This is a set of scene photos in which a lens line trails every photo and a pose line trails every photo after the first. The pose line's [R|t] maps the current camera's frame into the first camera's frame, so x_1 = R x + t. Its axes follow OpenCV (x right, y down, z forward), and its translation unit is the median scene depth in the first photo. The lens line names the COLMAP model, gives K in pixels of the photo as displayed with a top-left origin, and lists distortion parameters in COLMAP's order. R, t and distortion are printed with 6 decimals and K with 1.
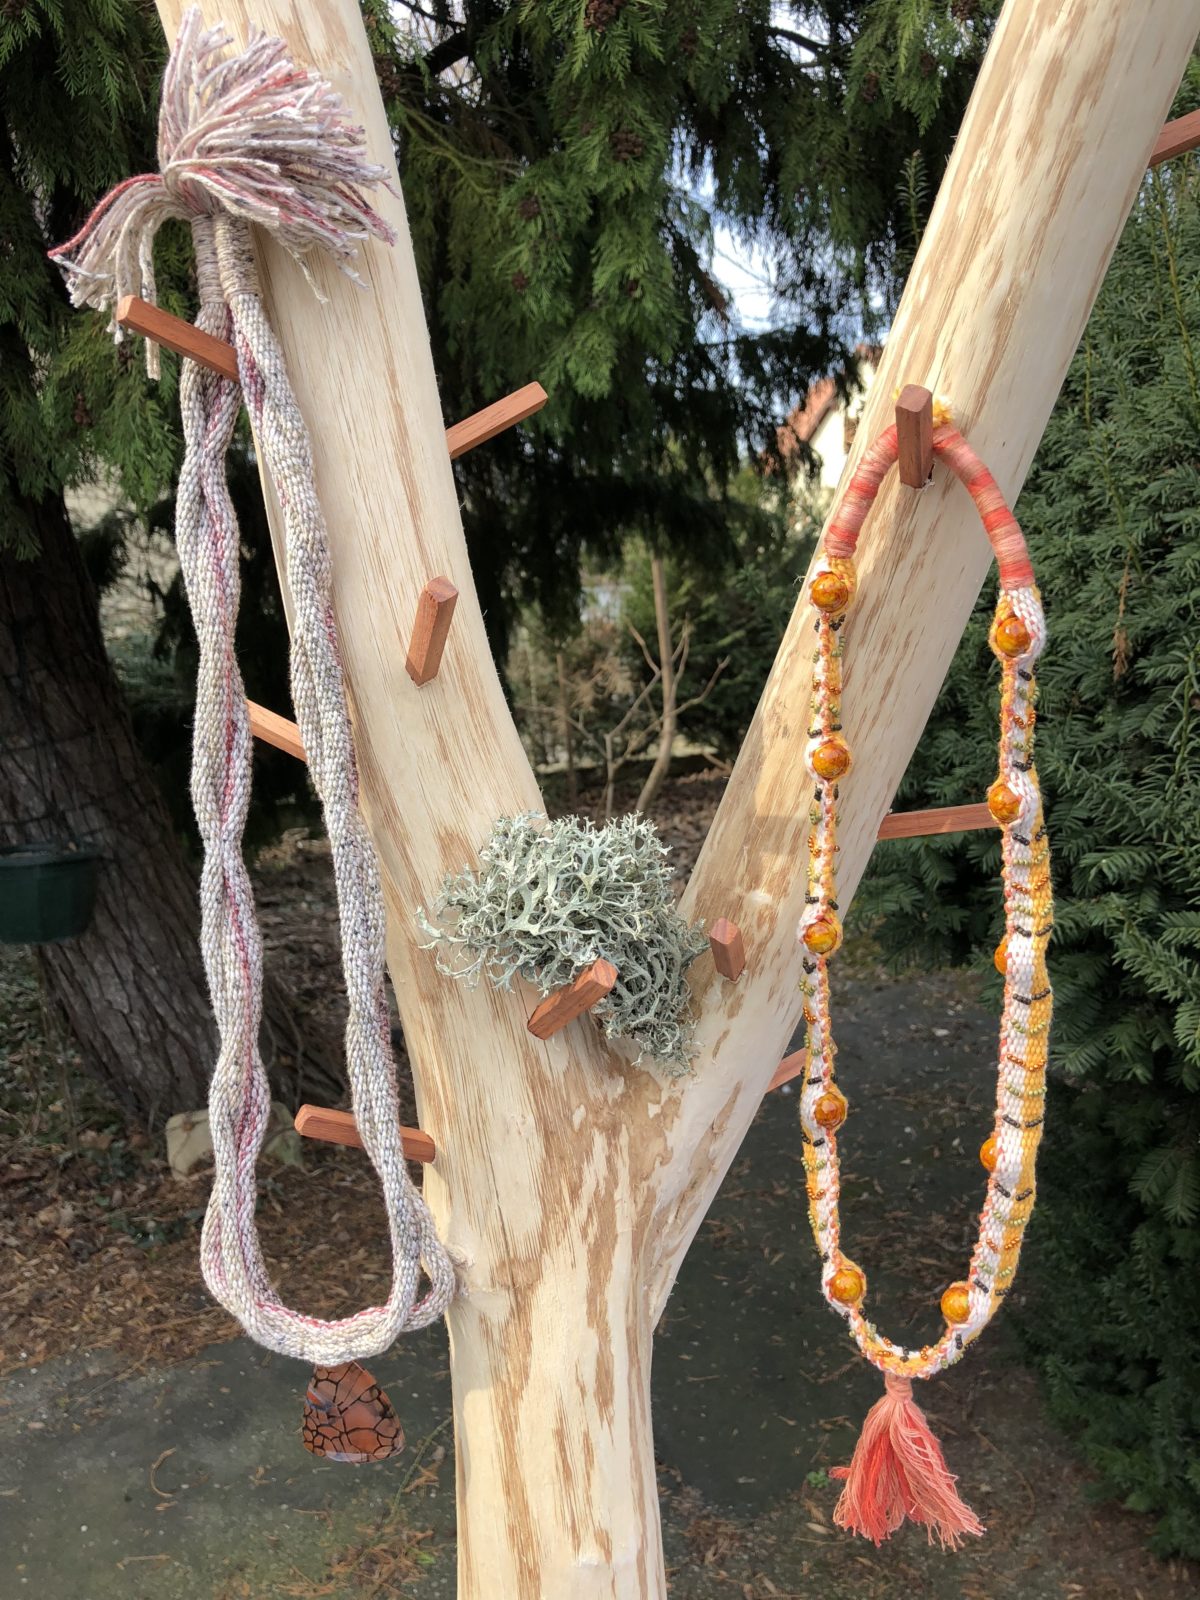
lens RADIAL K [[1318.4, 0, 599.9], [0, 1318.4, 741.8], [0, 0, 1]] dist [-0.021293, 0.011098]
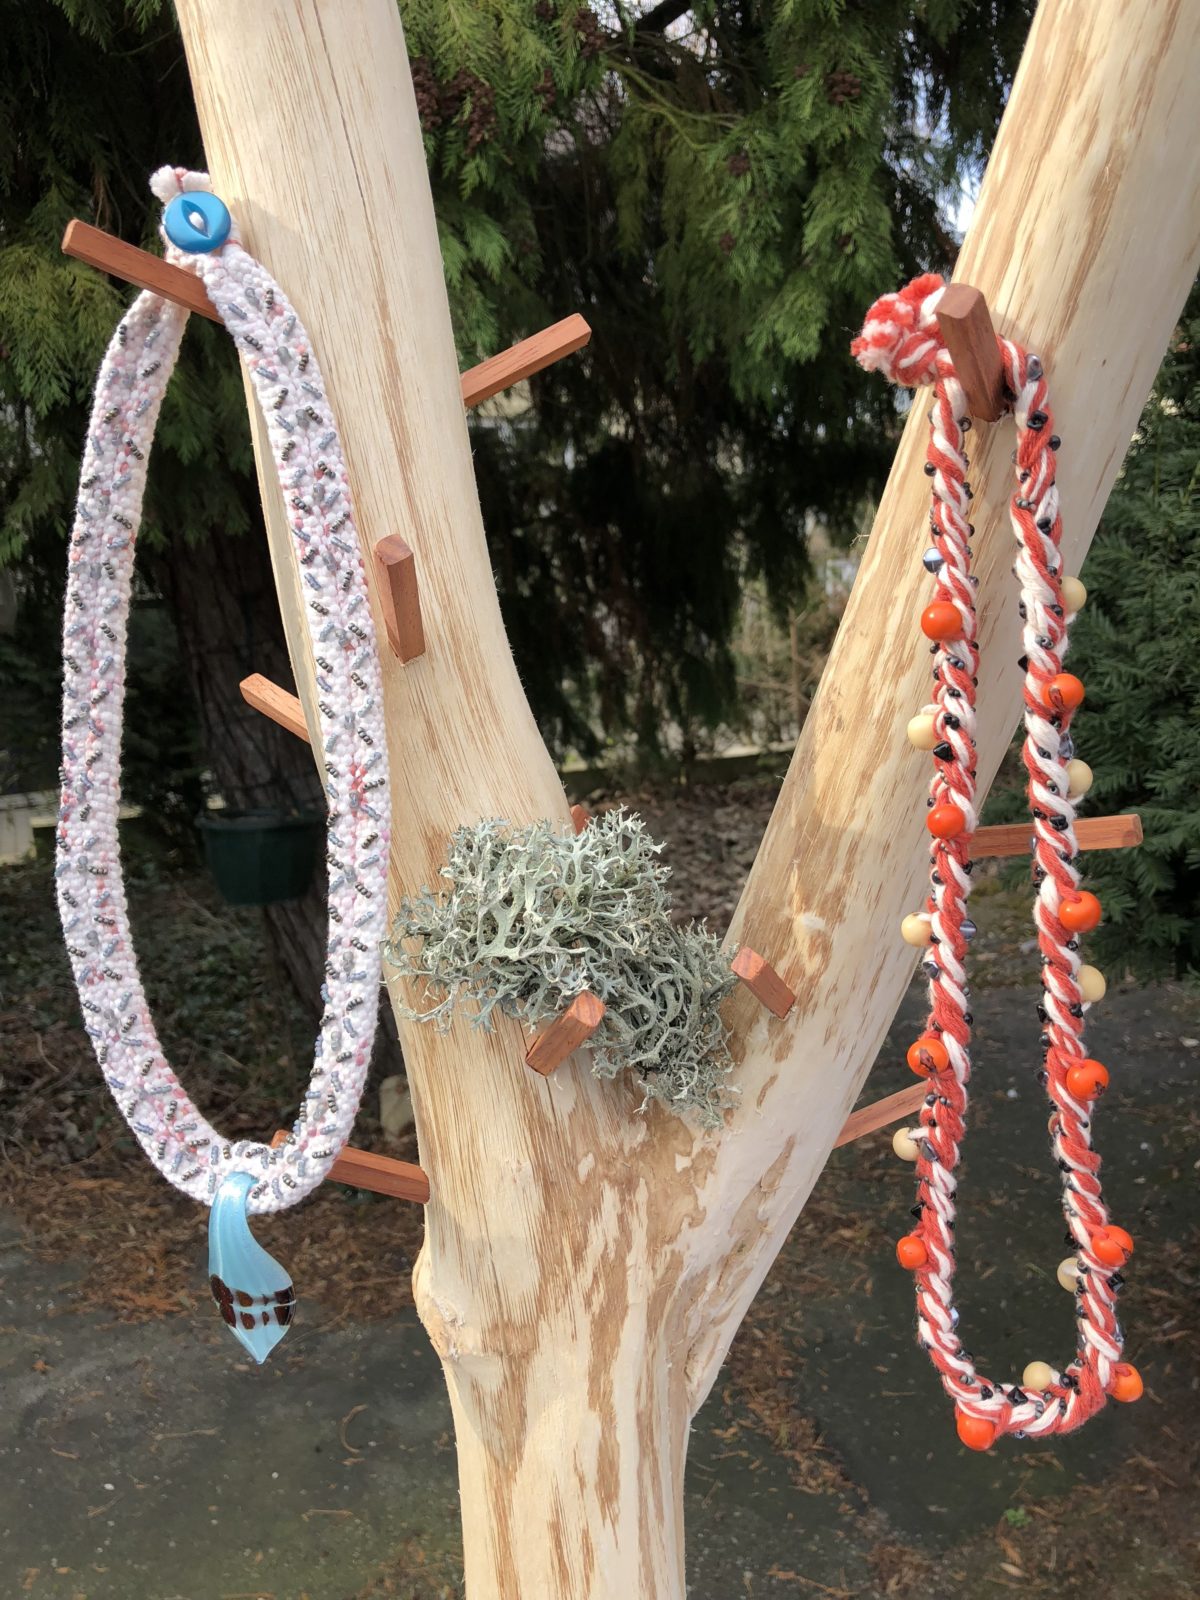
lens RADIAL K [[1318.4, 0, 599.9], [0, 1318.4, 741.8], [0, 0, 1]] dist [-0.021293, 0.011098]
pose [[0.982785, 0.022748, -0.183348, 0.138538], [-0.019517, 0.999621, 0.019409, -0.009260], [0.183720, -0.015496, 0.982856, 0.153496]]
